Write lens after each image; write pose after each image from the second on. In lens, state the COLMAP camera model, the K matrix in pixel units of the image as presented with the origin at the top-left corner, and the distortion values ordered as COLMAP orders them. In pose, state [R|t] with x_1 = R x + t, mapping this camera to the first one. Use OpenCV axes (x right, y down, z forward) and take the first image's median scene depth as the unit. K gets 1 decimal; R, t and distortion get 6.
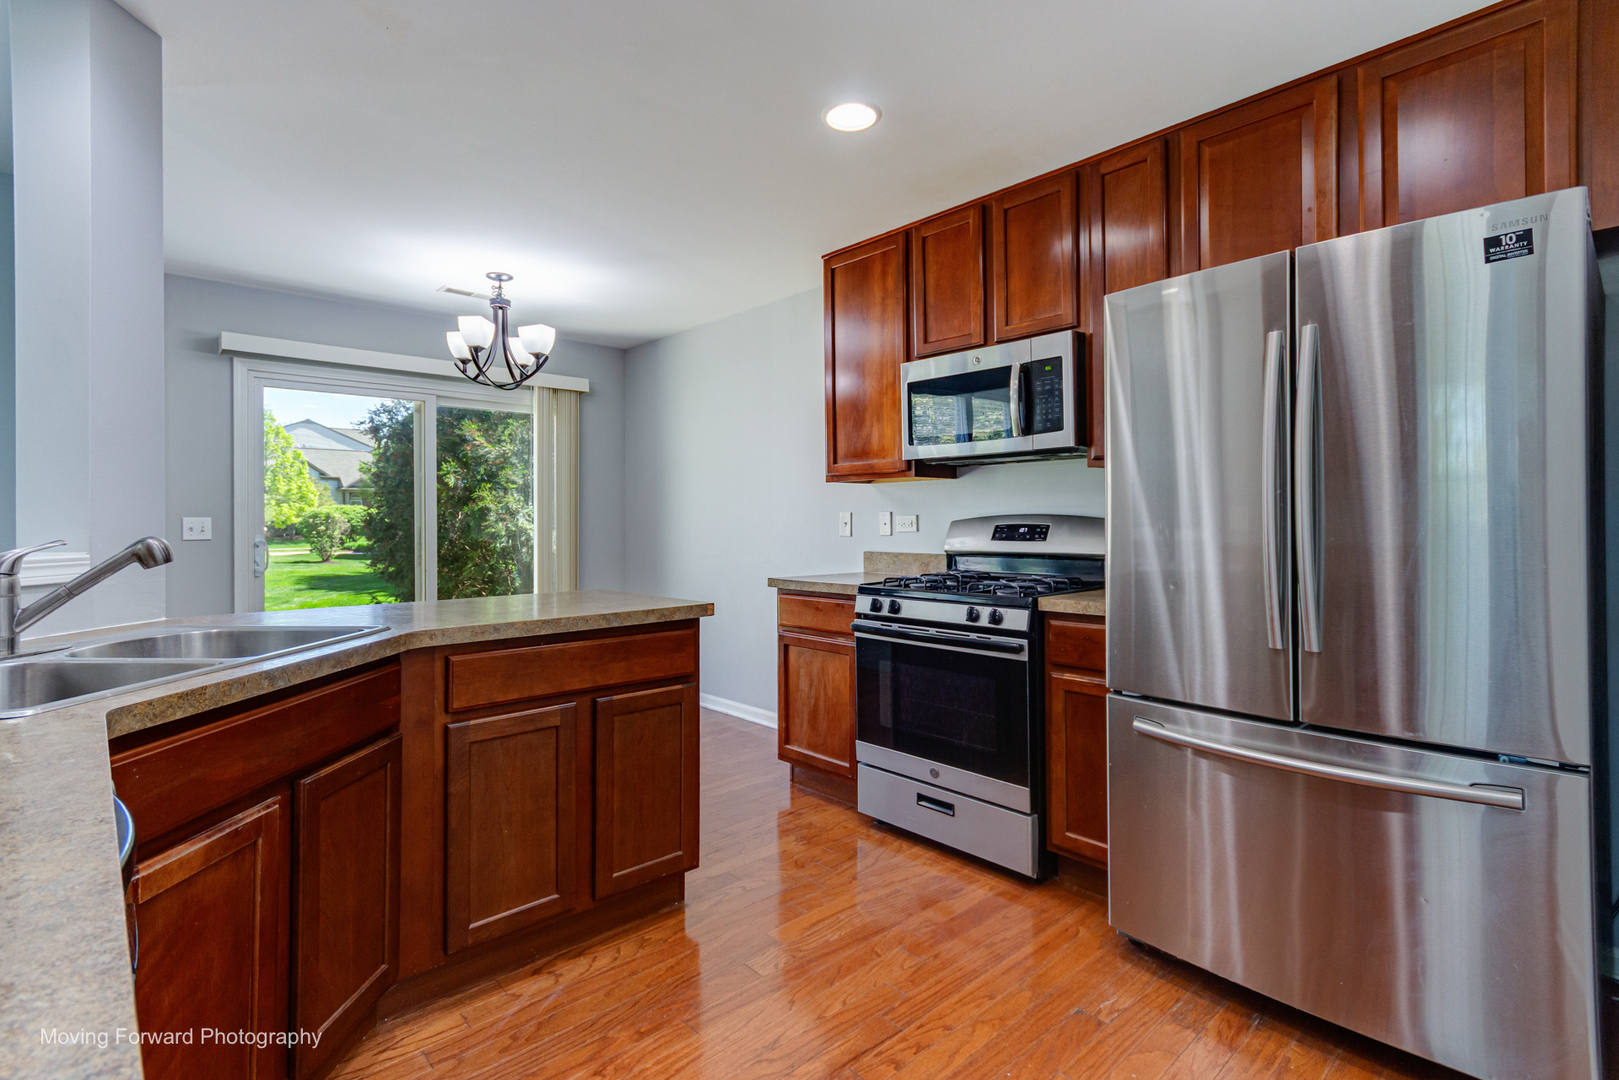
lens RADIAL K [[772.2, 0, 823.4], [0, 772.2, 515.4], [0, 0, 1]] dist [0.013056, 0.000481]
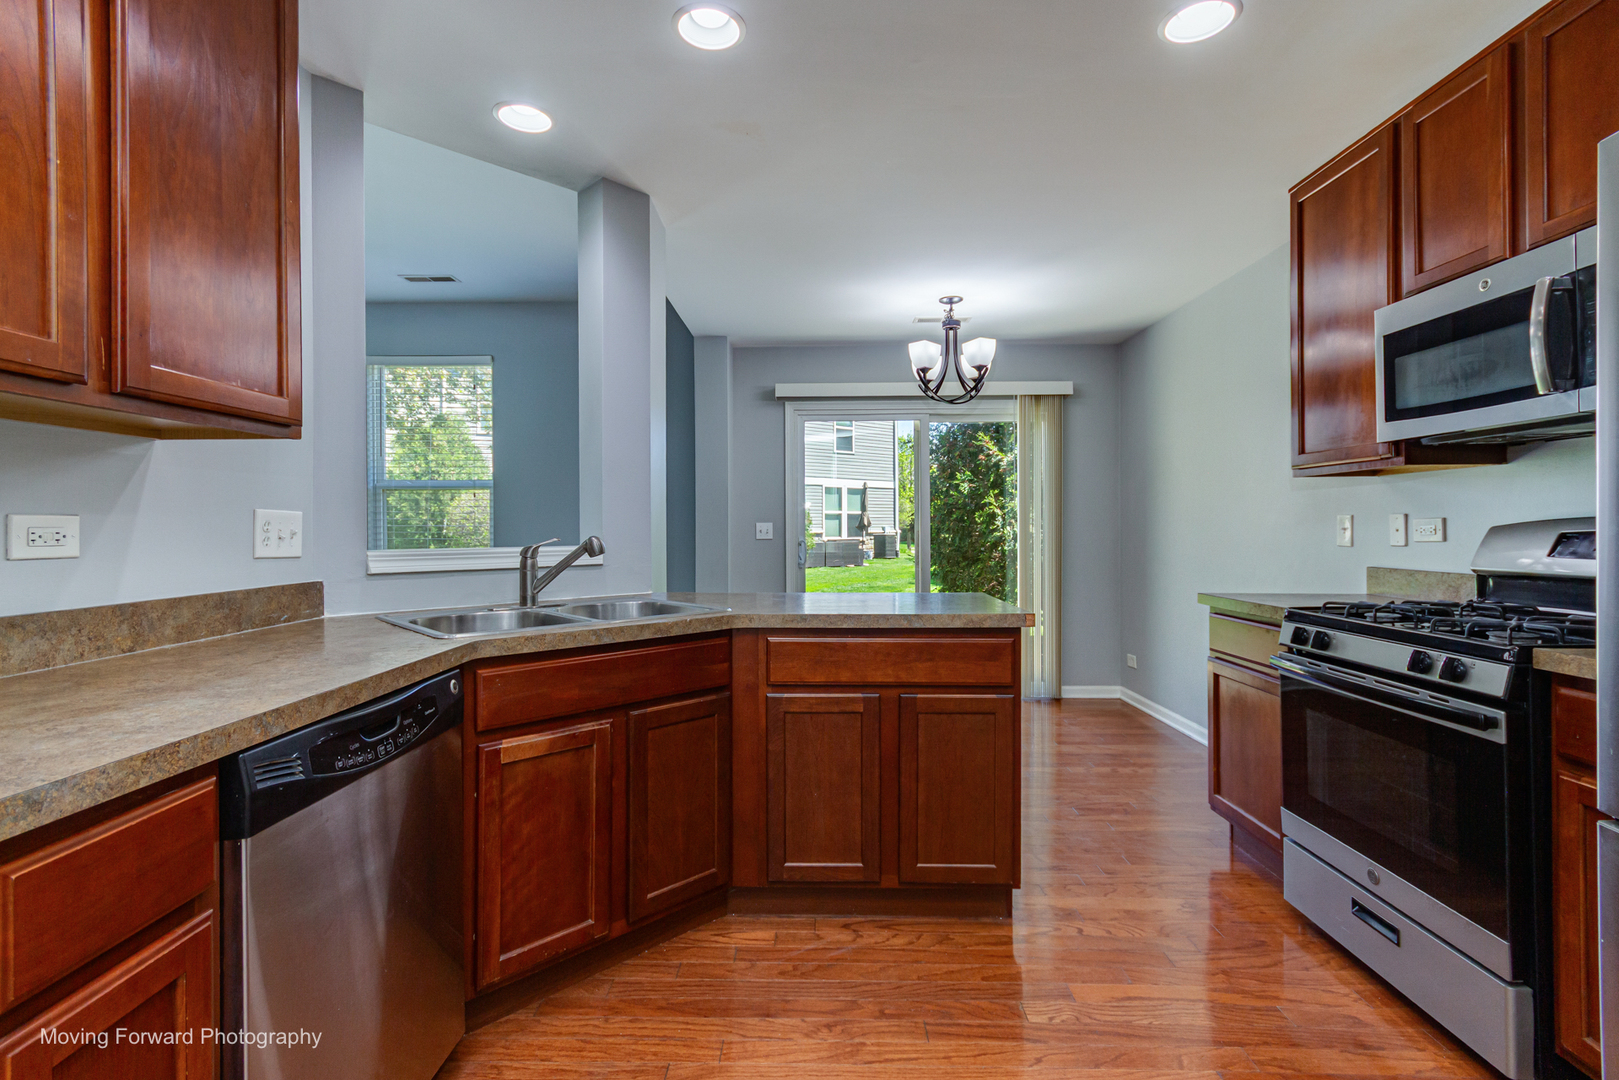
lens RADIAL K [[772.2, 0, 808.7], [0, 772.2, 525.8], [0, 0, 1]] dist [0.013056, 0.000481]
pose [[0.716730, 0.001756, -0.697349, 0.284841], [0.004697, 0.999962, 0.007346, -0.001429], [0.697335, -0.008540, 0.716694, 0.122277]]
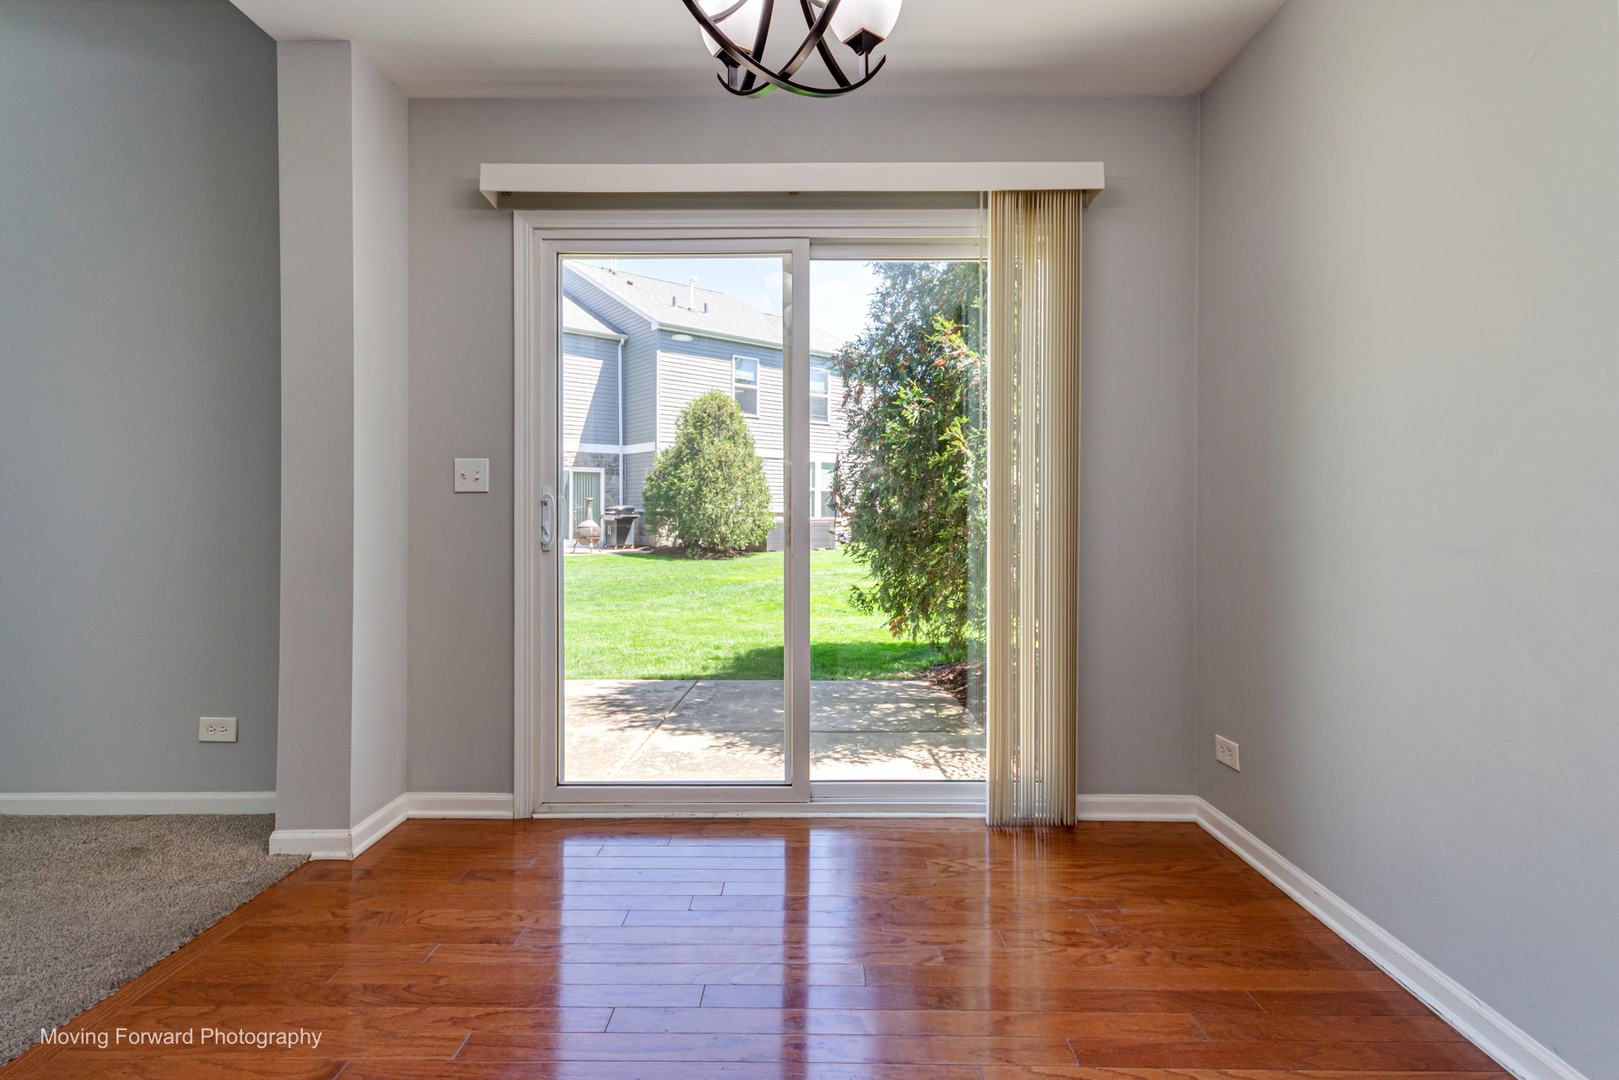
lens RADIAL K [[773.9, 0, 836.8], [0, 773.9, 510.3], [0, 0, 1]] dist [0.017535, 0.000695]
pose [[0.725545, 0.000536, -0.688174, -0.189807], [0.002251, 0.999992, 0.003152, 0.069432], [0.688171, -0.003836, 0.725539, 1.093877]]
